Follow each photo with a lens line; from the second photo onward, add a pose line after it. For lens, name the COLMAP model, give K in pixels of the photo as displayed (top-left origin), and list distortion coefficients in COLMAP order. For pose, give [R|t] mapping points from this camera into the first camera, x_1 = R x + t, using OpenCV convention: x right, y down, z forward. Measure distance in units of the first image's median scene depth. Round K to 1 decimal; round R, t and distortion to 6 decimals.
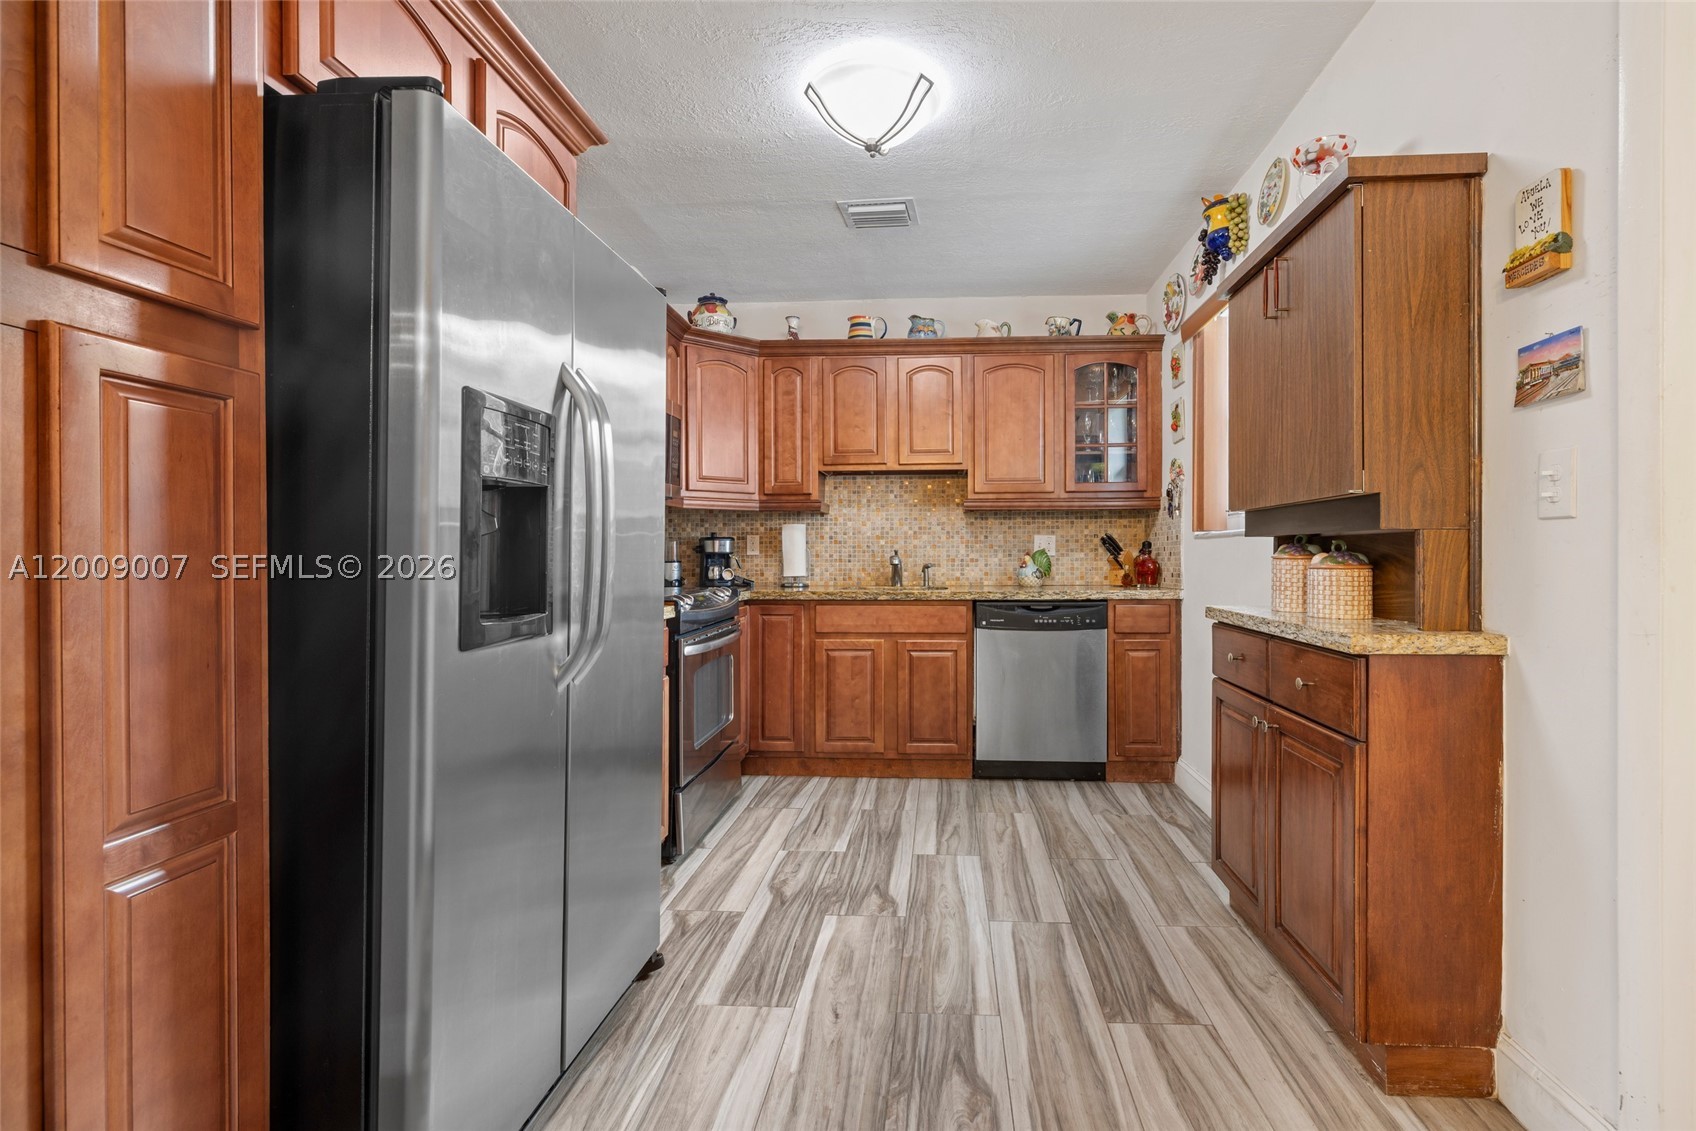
lens RADIAL K [[758.6, 0, 909.2], [0, 758.6, 556.0], [0, 0, 1]] dist [0.000672, 0.000002]
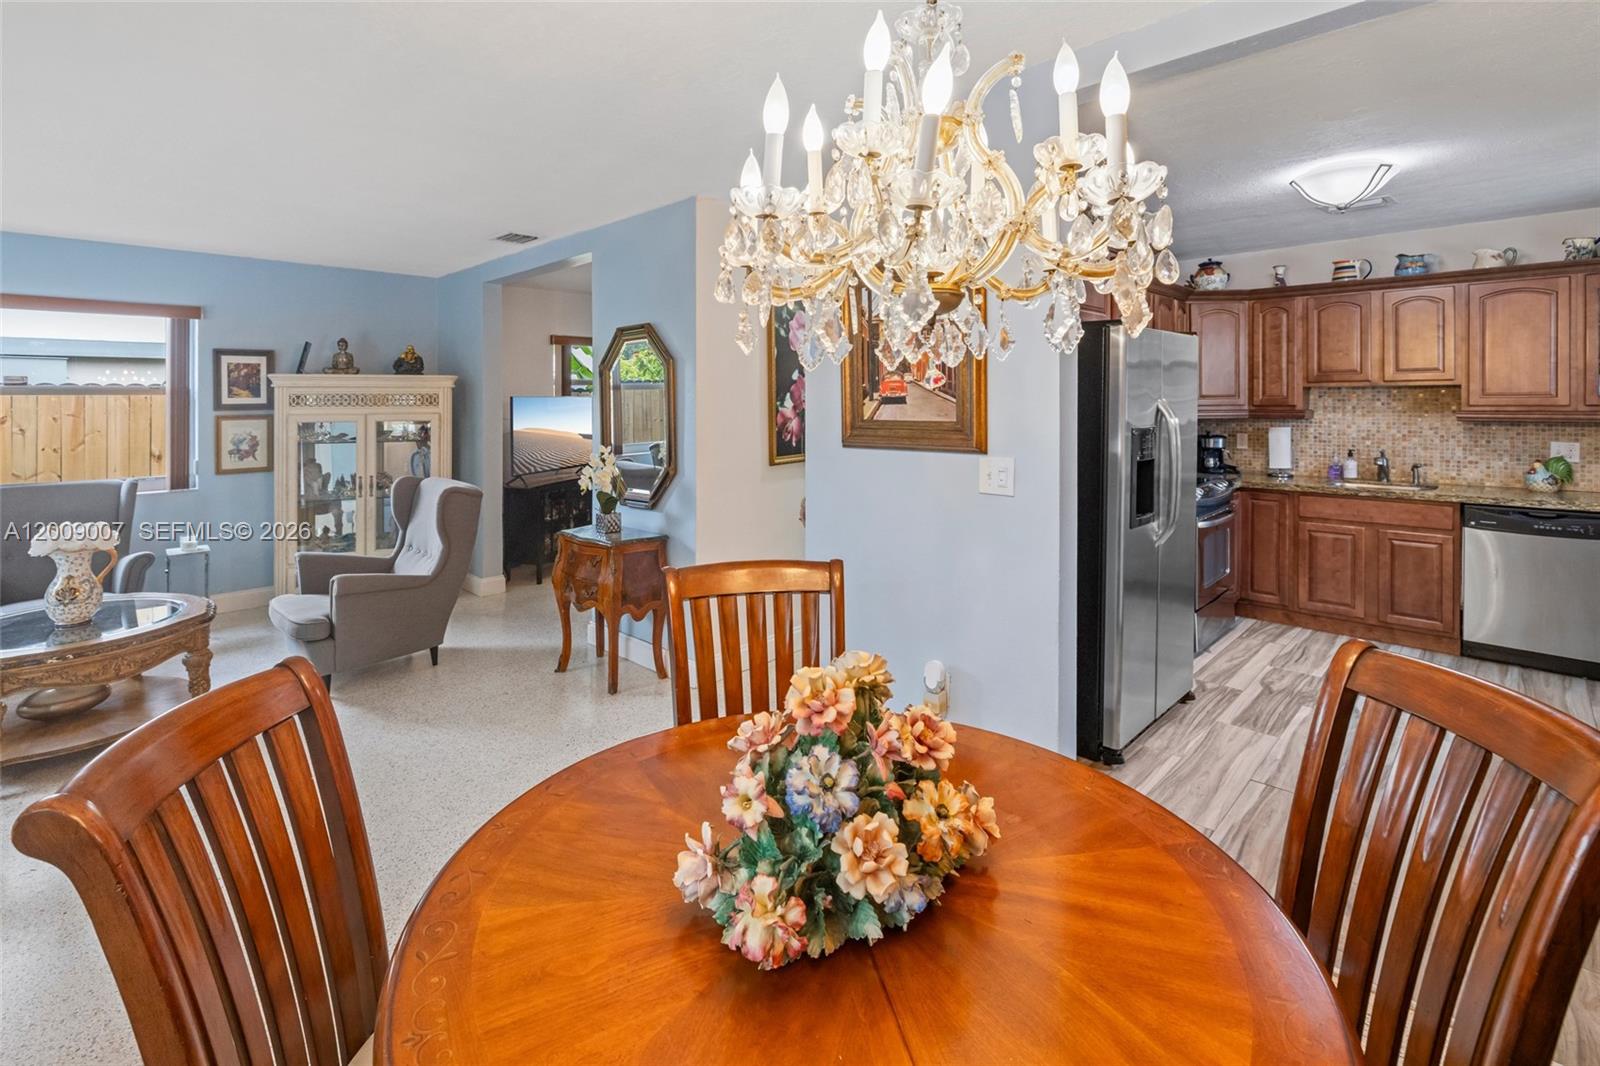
lens RADIAL K [[739.8, 0, 795.1], [0, 739.8, 408.1], [0, 0, 1]] dist [-0.001996, -0.000198]
pose [[0.745487, 0.005583, -0.666496, 0.076351], [0.001666, 0.999946, 0.010240, -0.099418], [0.666518, -0.008744, 0.745438, -0.521401]]
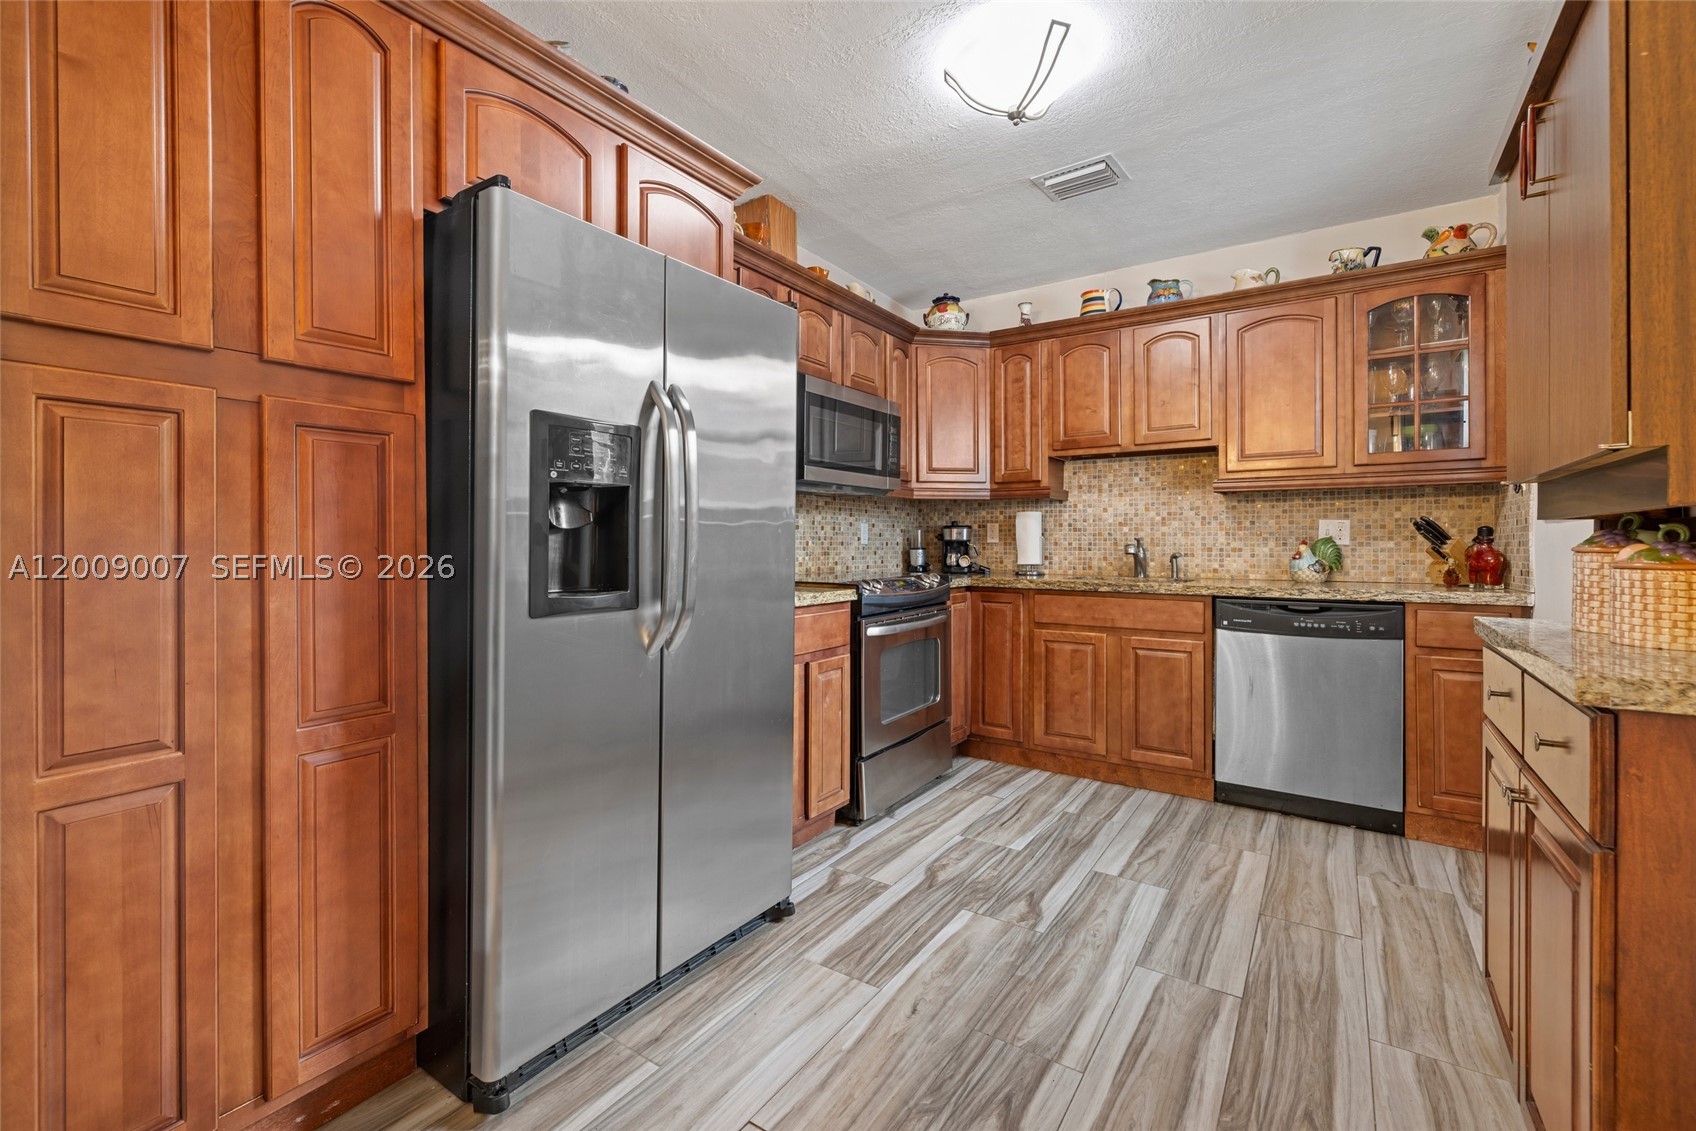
lens RADIAL K [[728.5, 0, 846.4], [0, 728.5, 542.6], [0, 0, 1]] dist [0.001025, -0.000295]
pose [[0.857383, 0.003906, -0.514663, 0.152626], [-0.004207, 0.999991, 0.000580, -0.001414], [0.514661, 0.001668, 0.857392, 0.068920]]
